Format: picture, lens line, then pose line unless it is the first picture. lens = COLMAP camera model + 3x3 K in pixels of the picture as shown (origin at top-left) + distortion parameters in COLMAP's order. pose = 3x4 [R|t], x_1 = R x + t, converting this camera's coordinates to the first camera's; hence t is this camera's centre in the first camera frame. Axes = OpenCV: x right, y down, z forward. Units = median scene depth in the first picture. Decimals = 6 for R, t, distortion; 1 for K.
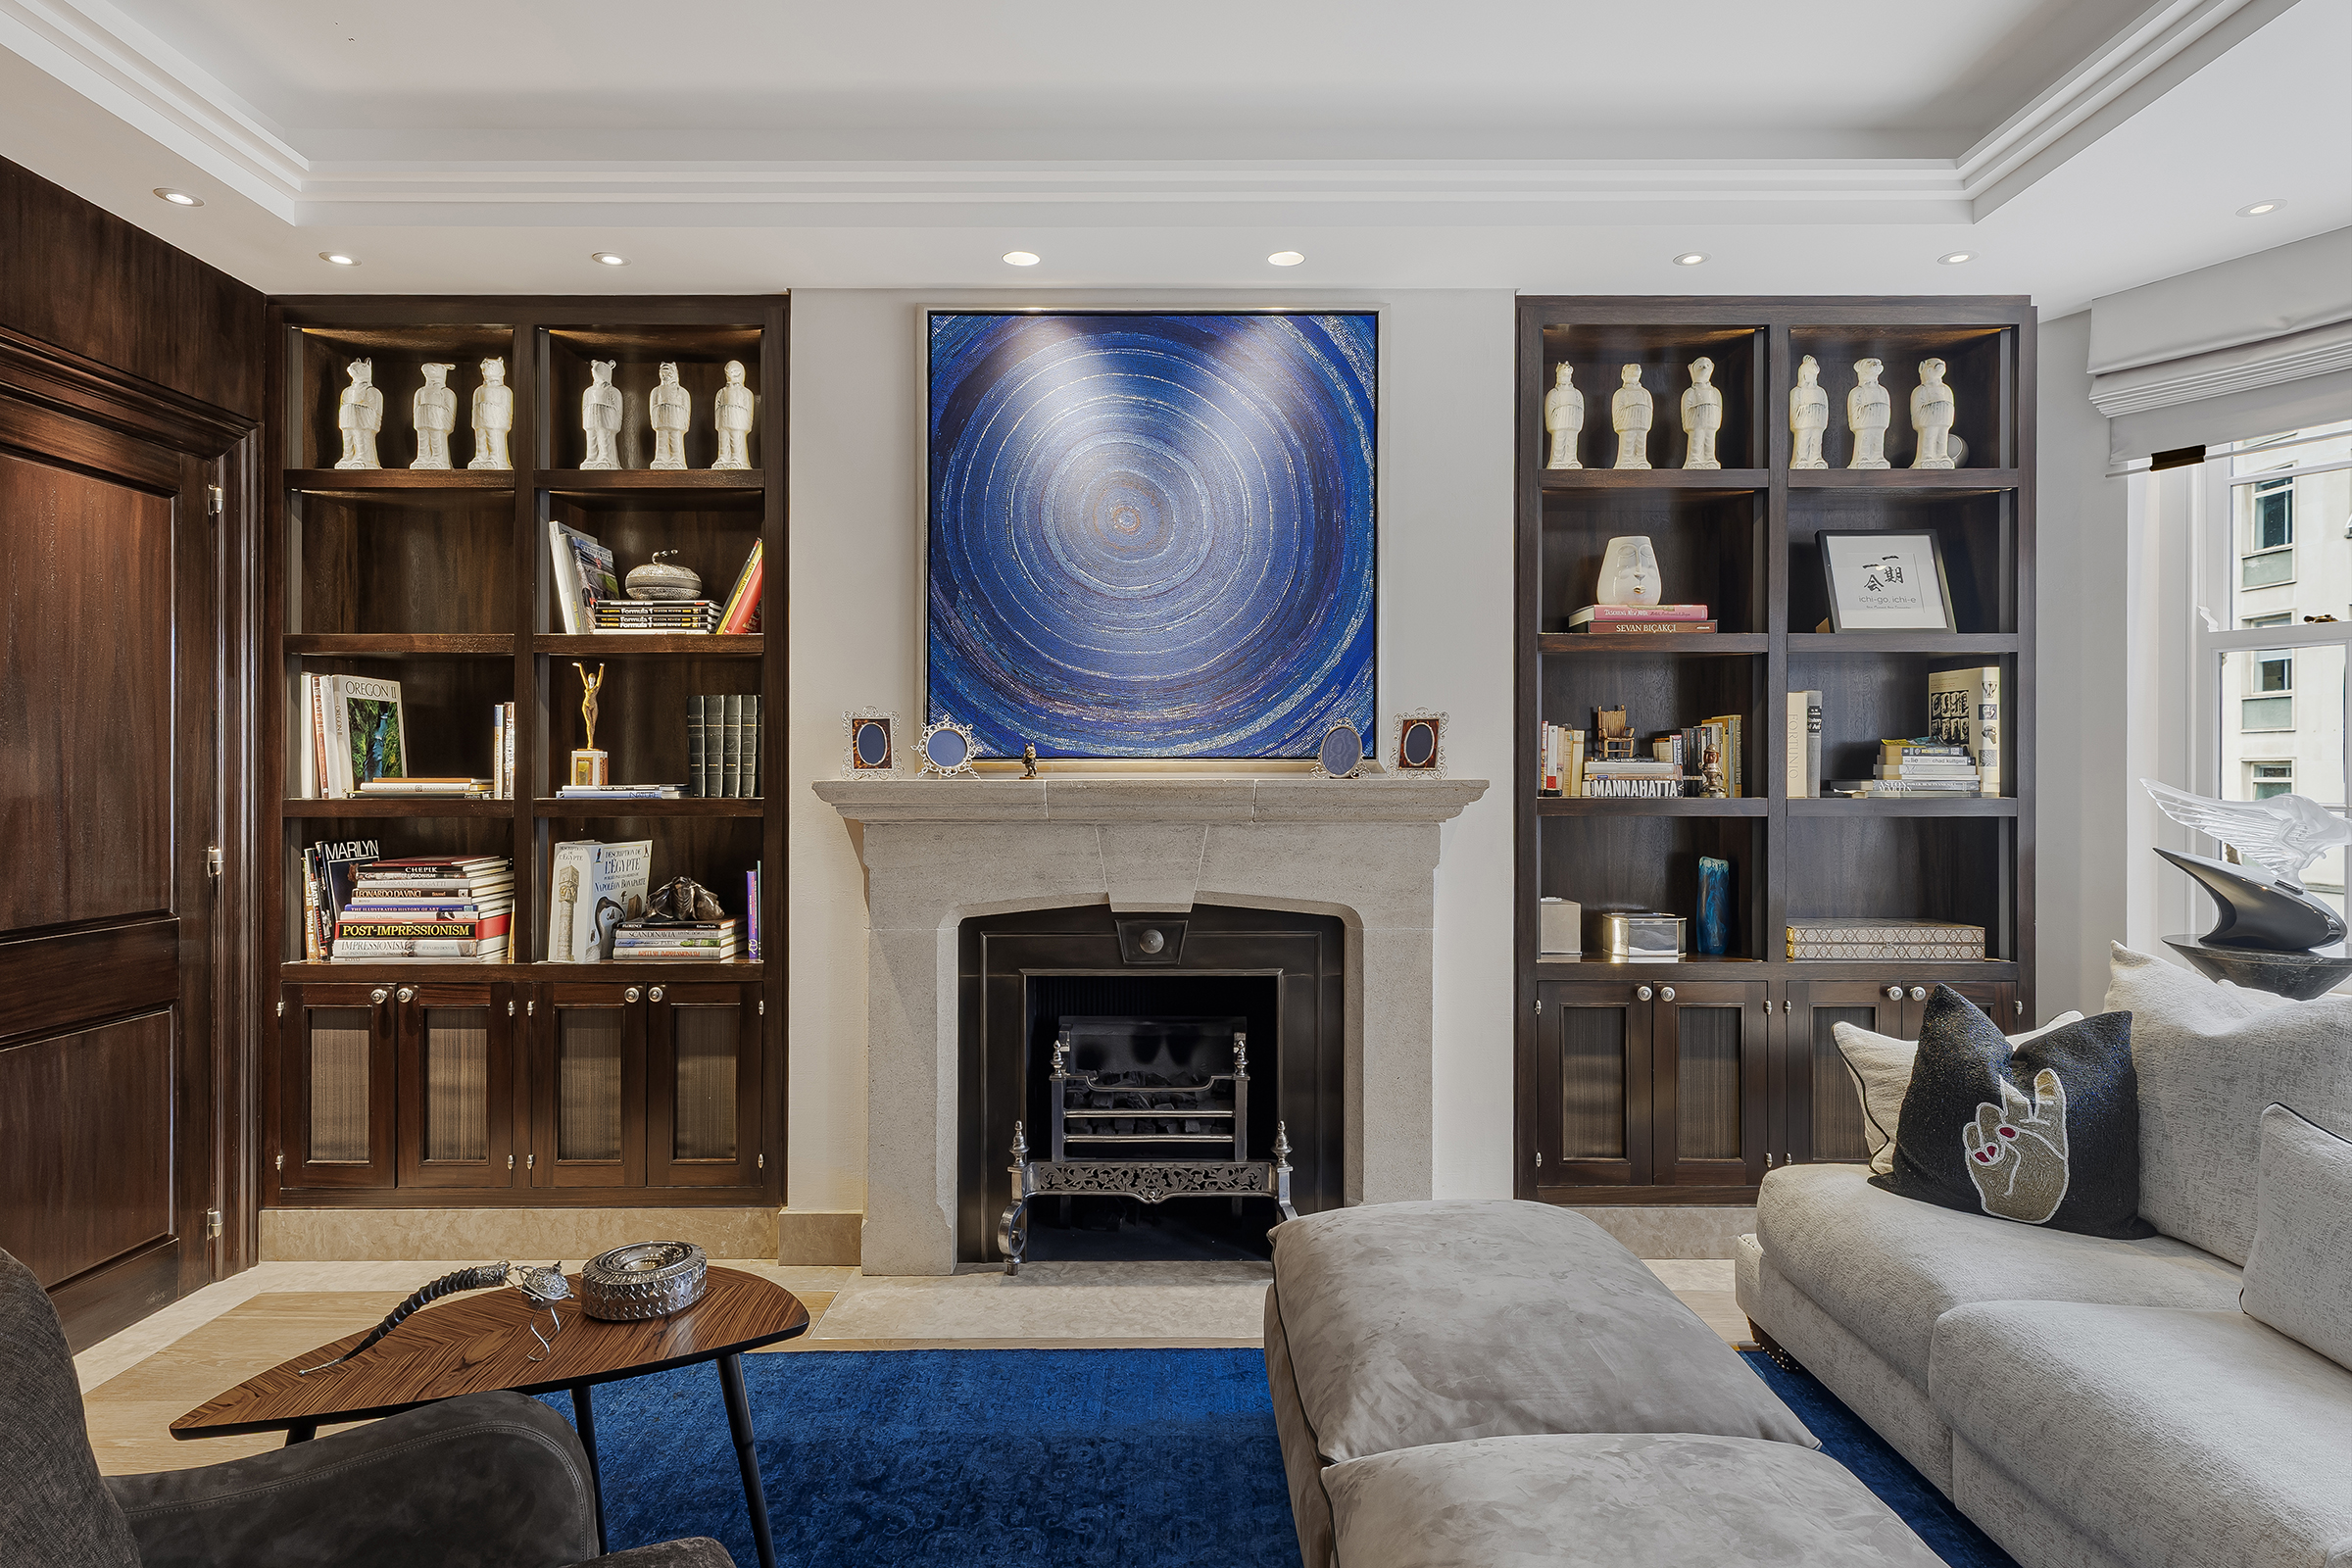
lens RADIAL K [[1070.1, 0, 1077.7], [0, 1070.1, 791.8], [0, 0, 1]] dist [0.001163, 0.000402]
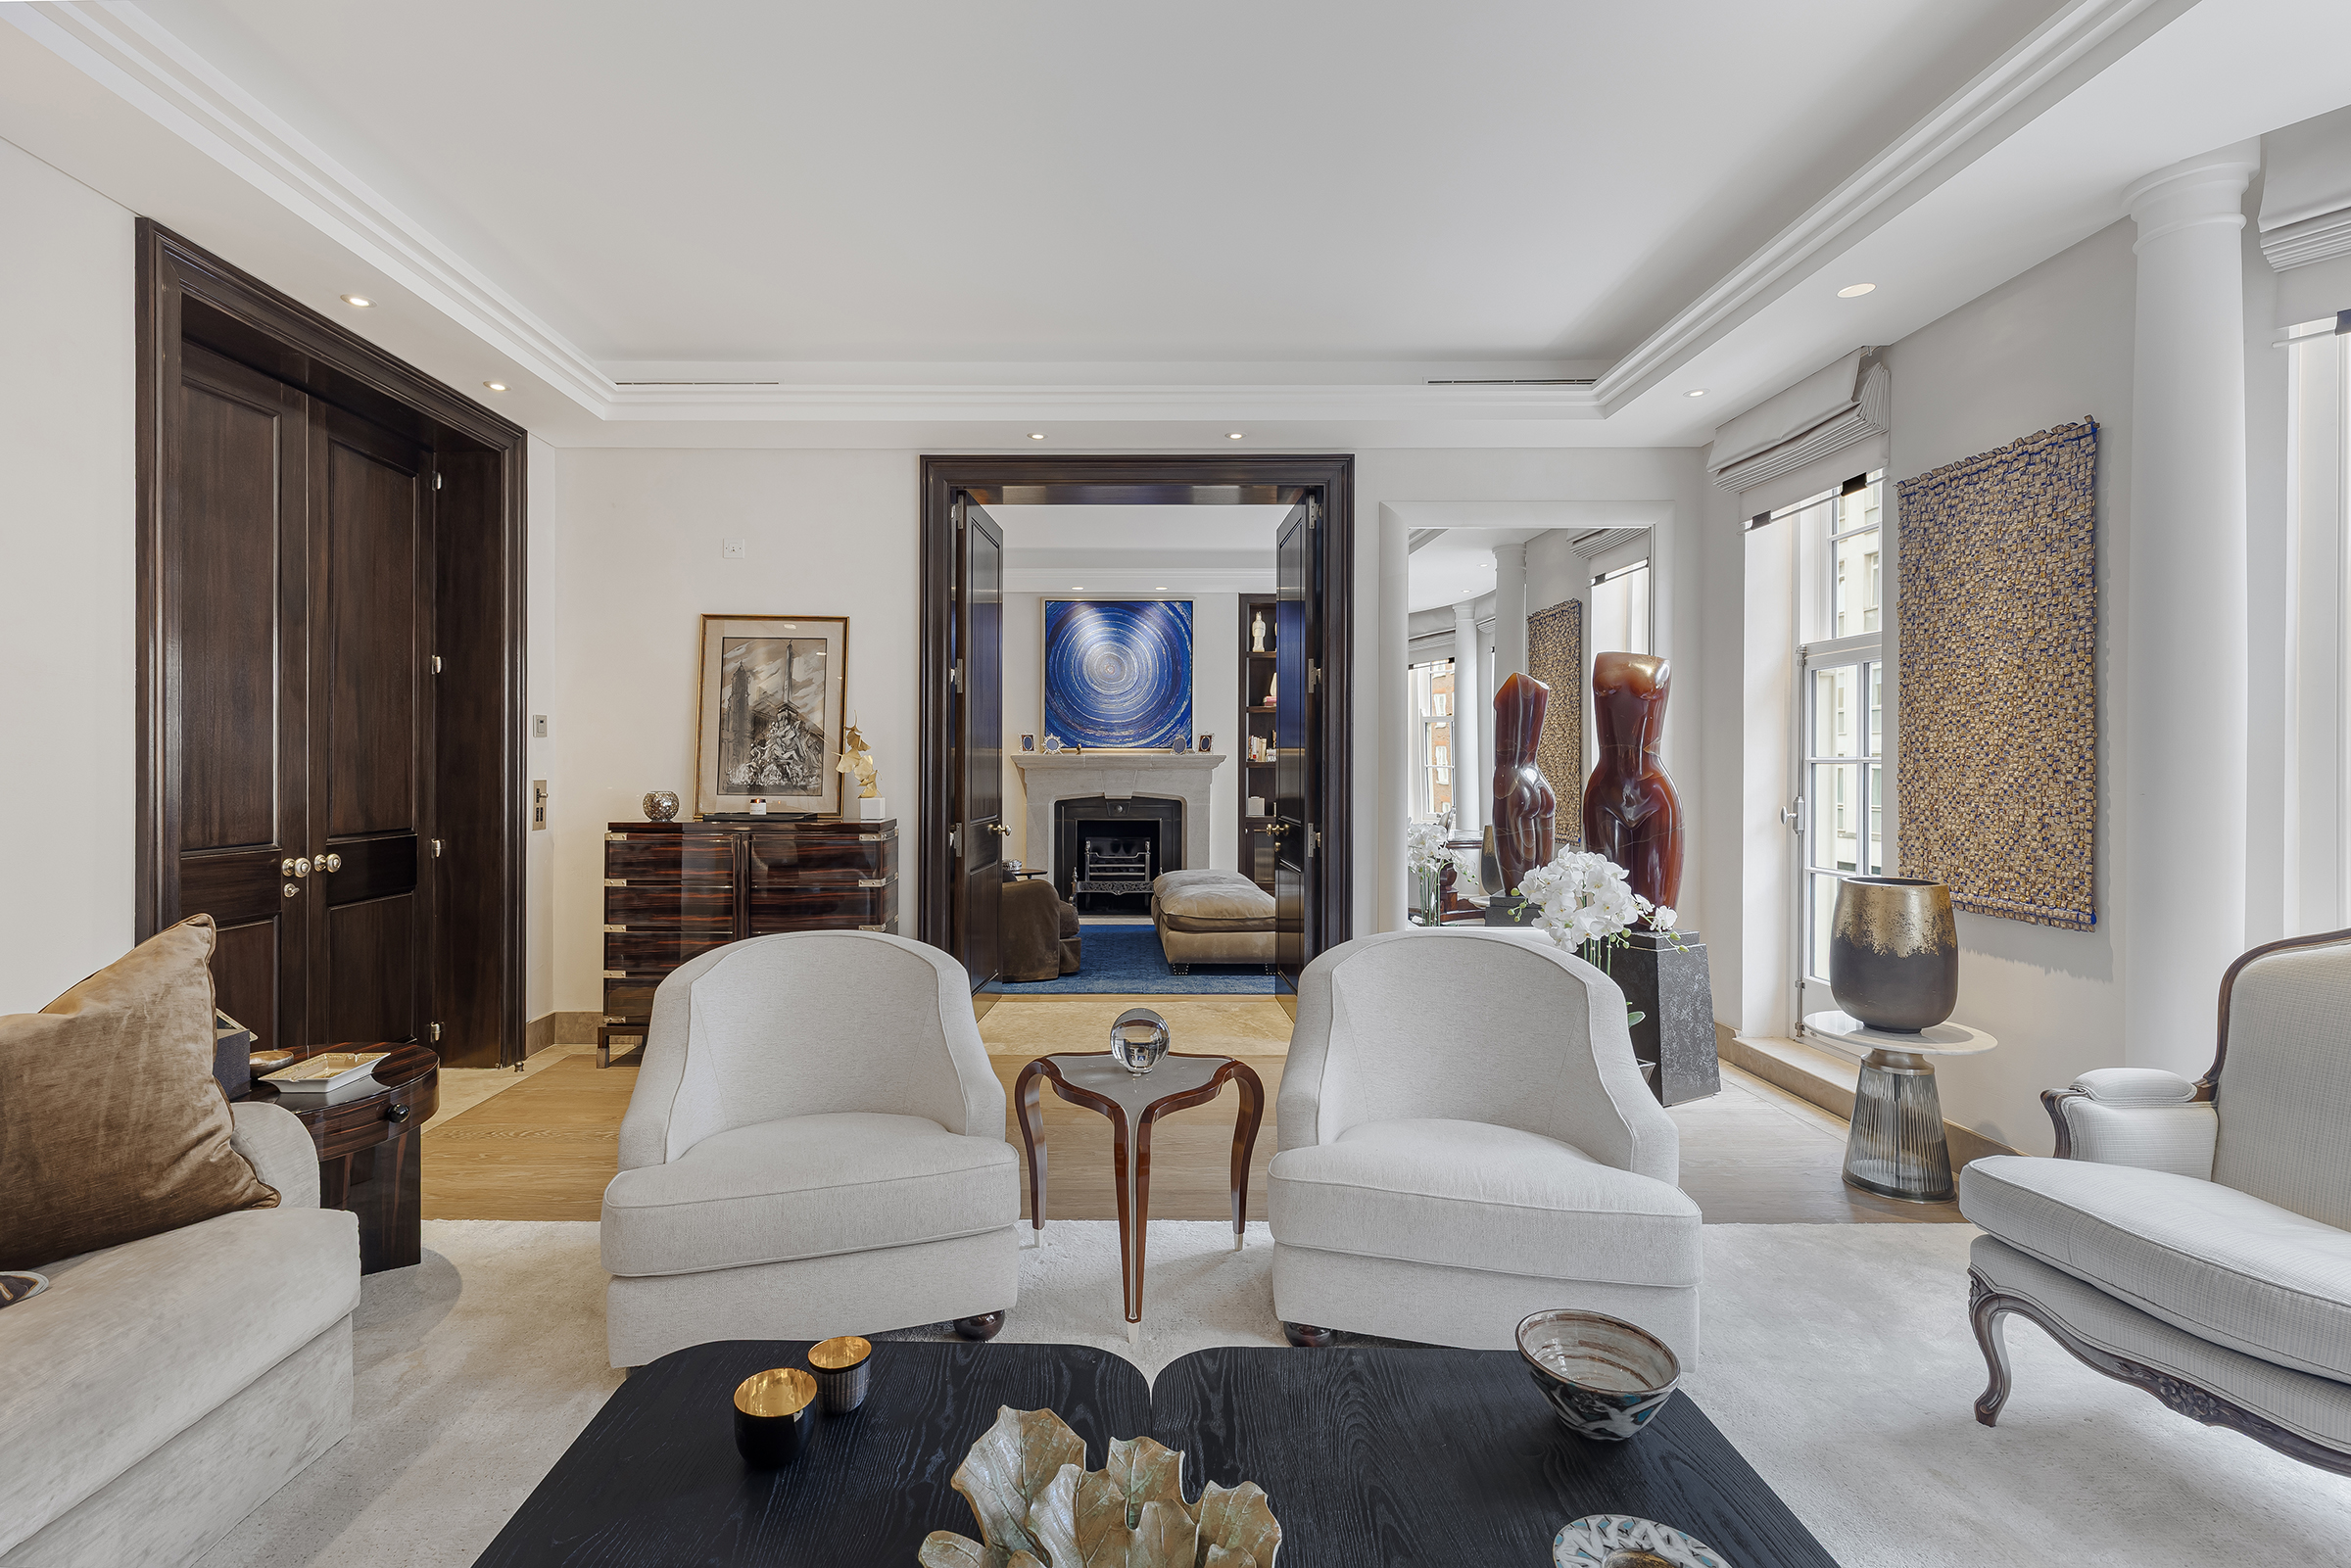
lens RADIAL K [[1069.6, 0, 1168.9], [0, 1069.6, 769.8], [0, 0, 1]] dist [0.001163, 0.000402]
pose [[0.990283, 0.001266, 0.139058, -0.208733], [-0.001293, 0.999999, 0.000105, 0.029846], [-0.139058, -0.000284, 0.990284, -2.005503]]
